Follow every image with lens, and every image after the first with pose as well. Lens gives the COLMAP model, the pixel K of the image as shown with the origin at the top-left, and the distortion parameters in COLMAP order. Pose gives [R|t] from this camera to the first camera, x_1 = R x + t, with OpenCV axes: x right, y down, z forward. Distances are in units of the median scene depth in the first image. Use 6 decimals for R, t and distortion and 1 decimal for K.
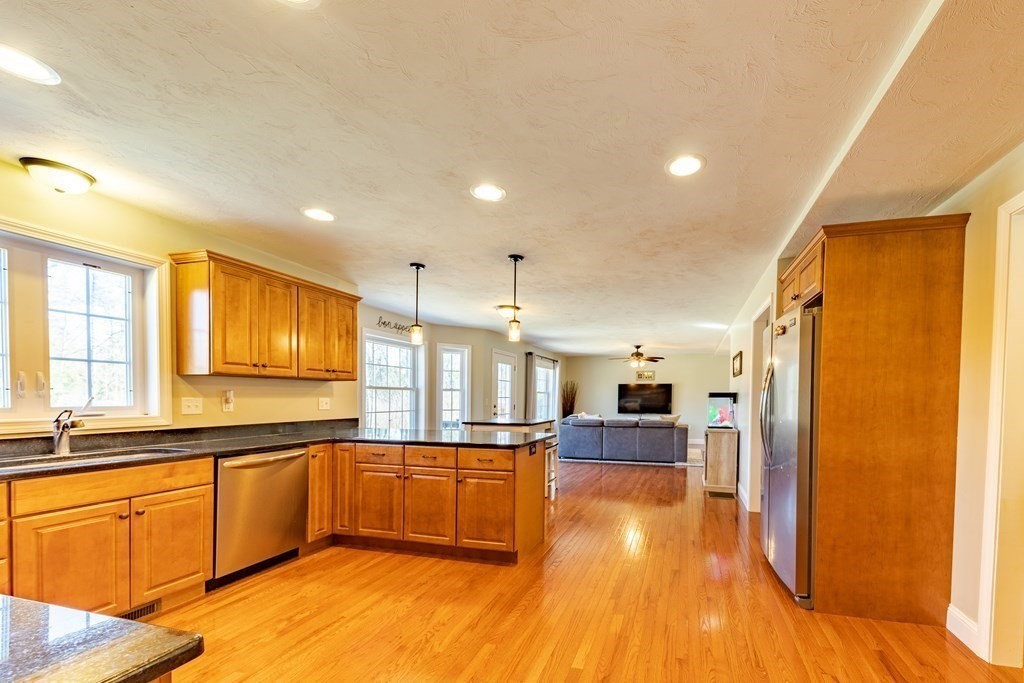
lens RADIAL K [[399.7, 0, 584.2], [0, 399.7, 408.6], [0, 0, 1]] dist [0.001826, -0.000315]
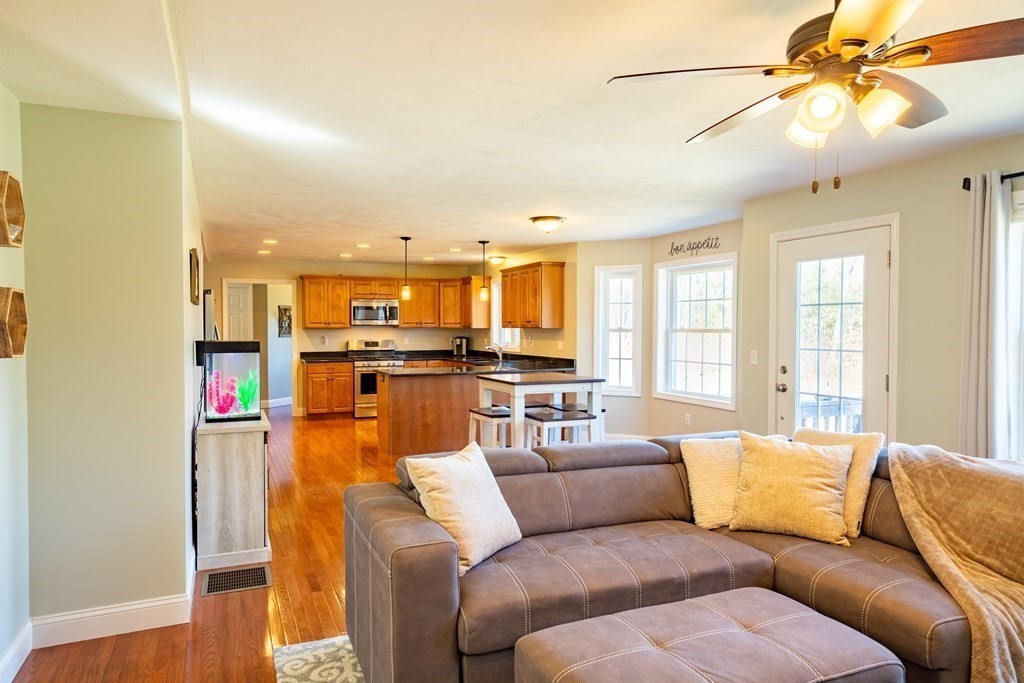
lens RADIAL K [[657.2, 0, 503.2], [0, 657.2, 357.6], [0, 0, 1]] dist [0.003224, 0.000623]
pose [[-0.793617, 0.024309, -0.607932, 0.831635], [-0.019866, 0.997633, 0.065825, -0.115829], [0.608094, 0.064317, -0.791256, 2.710699]]
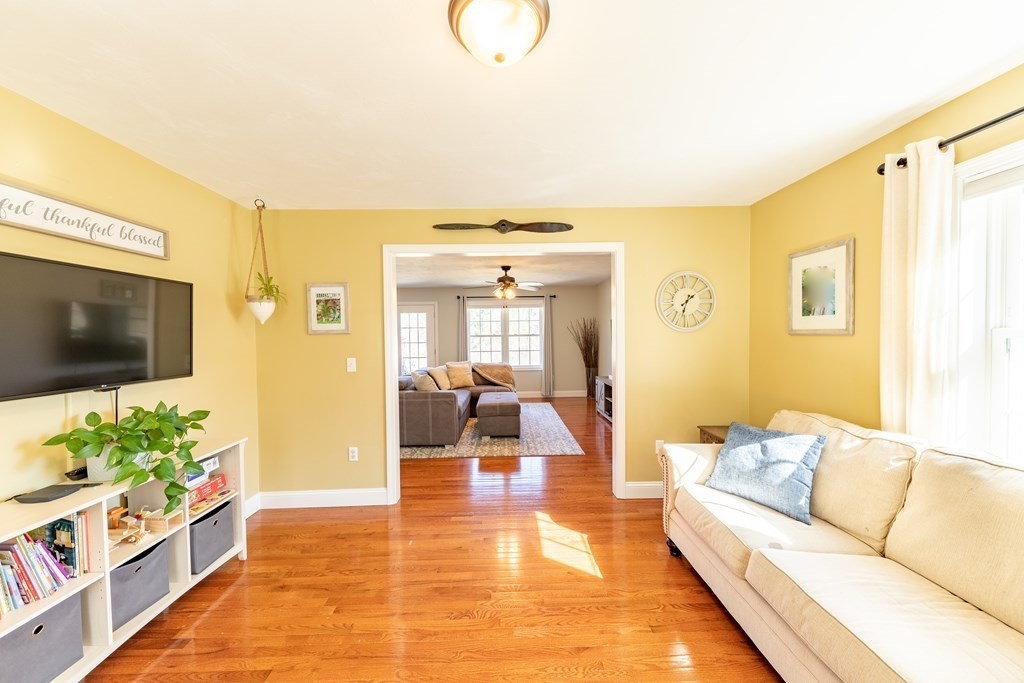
lens RADIAL K [[361.6, 0, 510.9], [0, 361.6, 339.8], [0, 0, 1]] dist [0.002166, -0.001042]
pose [[0.261176, 0.006607, -0.965269, 1.758921], [-0.011470, 0.999927, 0.003741, -0.090621], [0.965223, 0.010095, 0.261233, 2.090114]]
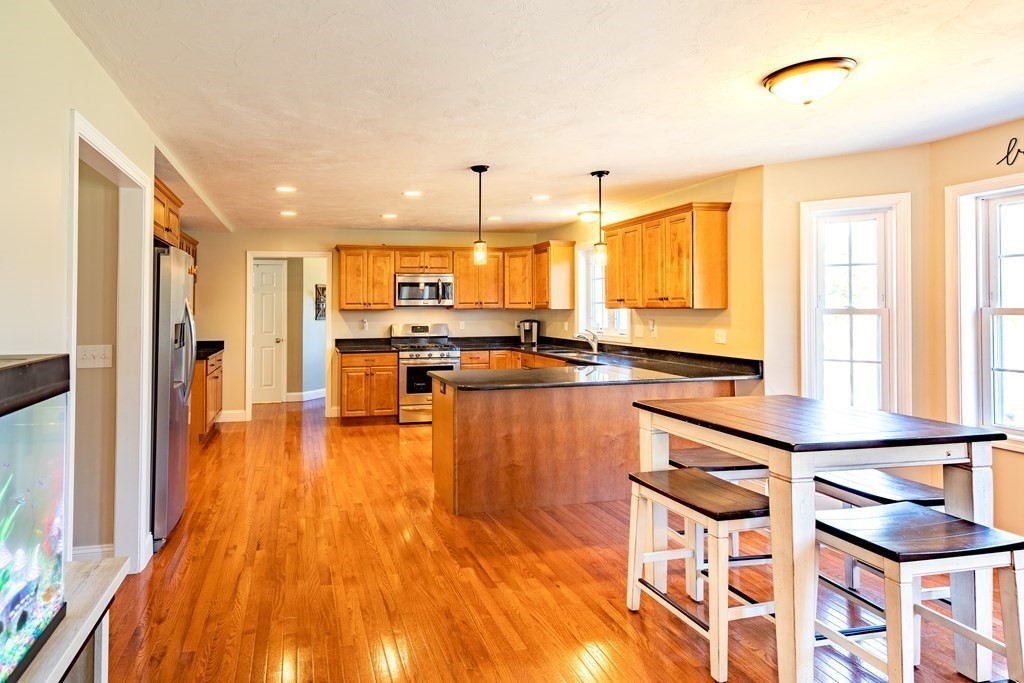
lens RADIAL K [[554.5, 0, 406.4], [0, 554.5, 294.7], [0, 0, 1]] dist [-0.004624, -0.001256]
pose [[-0.902130, -0.010613, -0.431334, 0.431298], [-0.011046, 0.999938, -0.001499, -0.093028], [0.431323, 0.003412, -0.902191, 1.833539]]
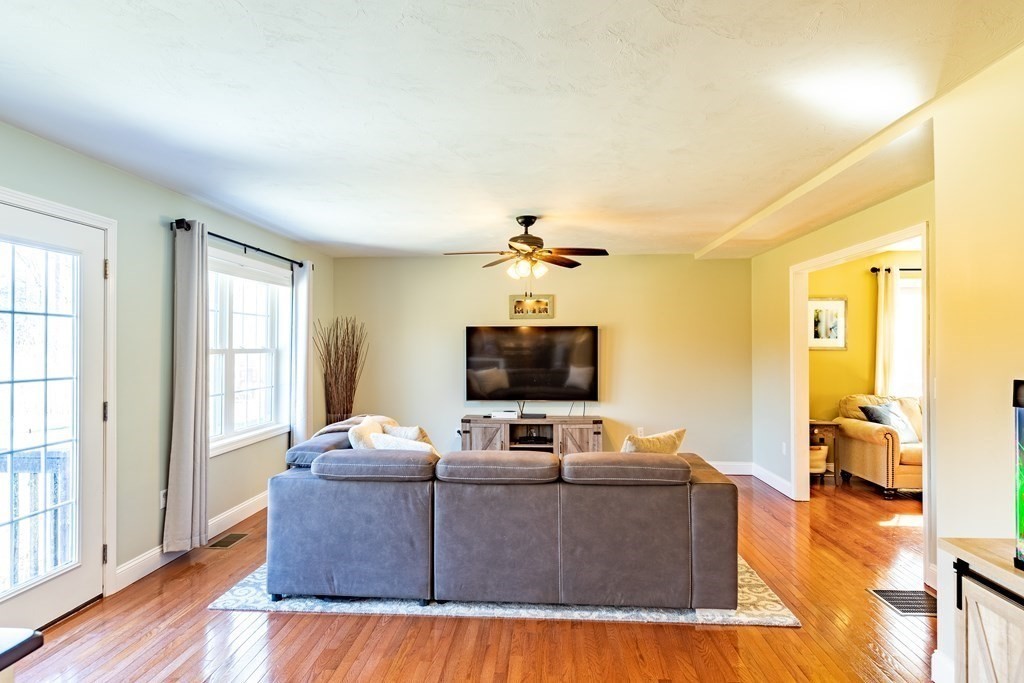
lens RADIAL K [[608.1, 0, 498.0], [0, 608.1, 343.7], [0, 0, 1]] dist [0.010057, 0.002222]
pose [[0.984450, -0.003055, 0.175639, 0.035454], [0.008274, 0.999545, -0.028992, -0.079376], [-0.175470, 0.029994, 0.984028, 1.205295]]
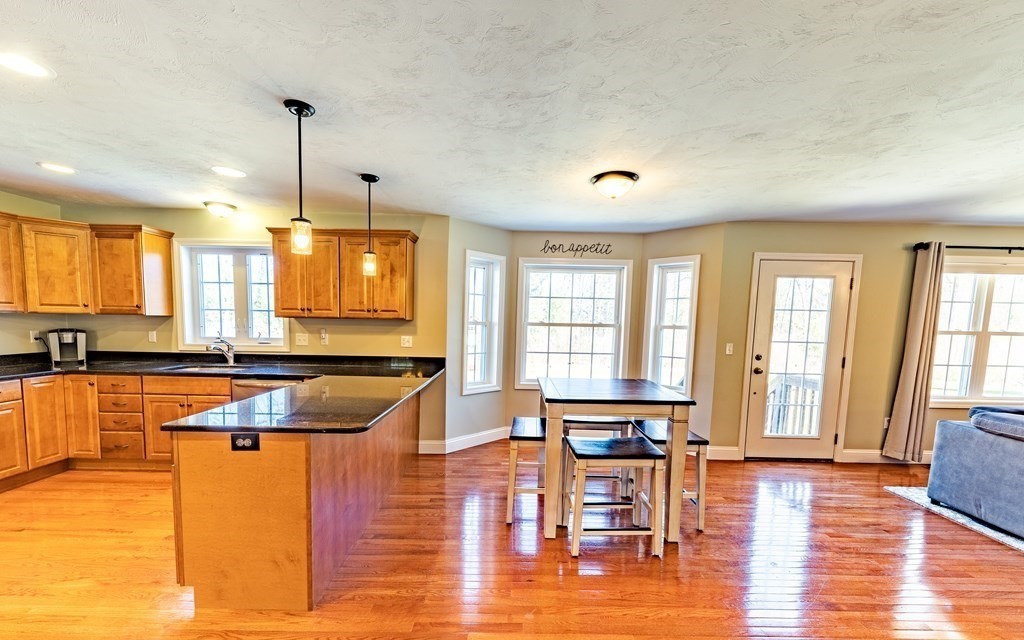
lens RADIAL K [[396.2, 0, 512.8], [0, 396.2, 357.7], [0, 0, 1]] dist [0.006092, -0.001771]
pose [[0.246565, 0.089302, -0.965003, 0.439921], [-0.045075, 0.995725, 0.080628, -0.070070], [0.968077, 0.023618, 0.249536, 1.065720]]
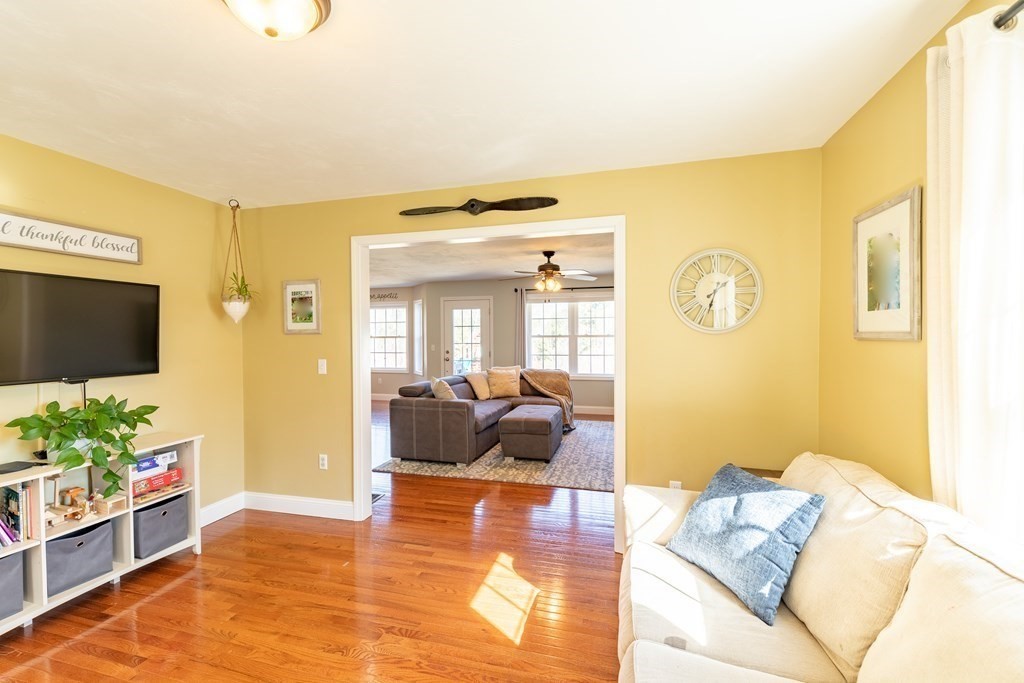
lens RADIAL K [[438.1, 0, 509.2], [0, 438.1, 339.3], [0, 0, 1]] dist [-0.002053, -0.001026]
pose [[-0.027841, 0.005357, -0.999598, 1.792243], [-0.020861, 0.999765, 0.005939, -0.098610], [0.999395, 0.021018, -0.027723, 2.369917]]
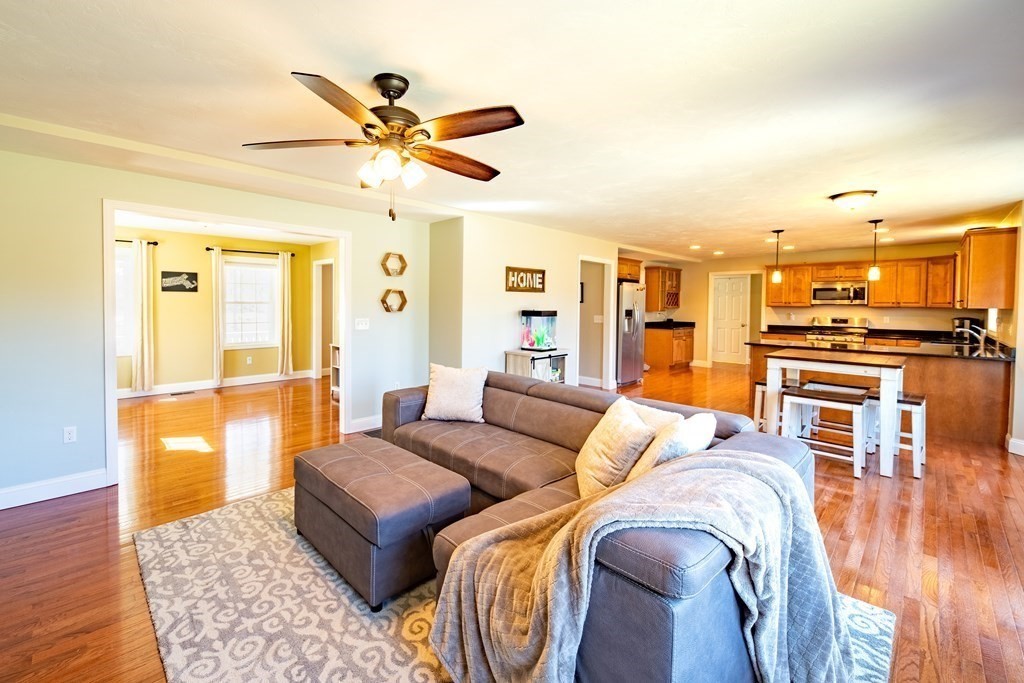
lens RADIAL K [[415.5, 0, 463.4], [0, 415.5, 319.5], [0, 0, 1]] dist [0.001875, -0.001333]
pose [[-0.833543, -0.031221, 0.551572, -0.047294], [0.004274, 0.998008, 0.062950, -0.120662], [-0.552439, 0.054829, -0.831748, 2.846312]]
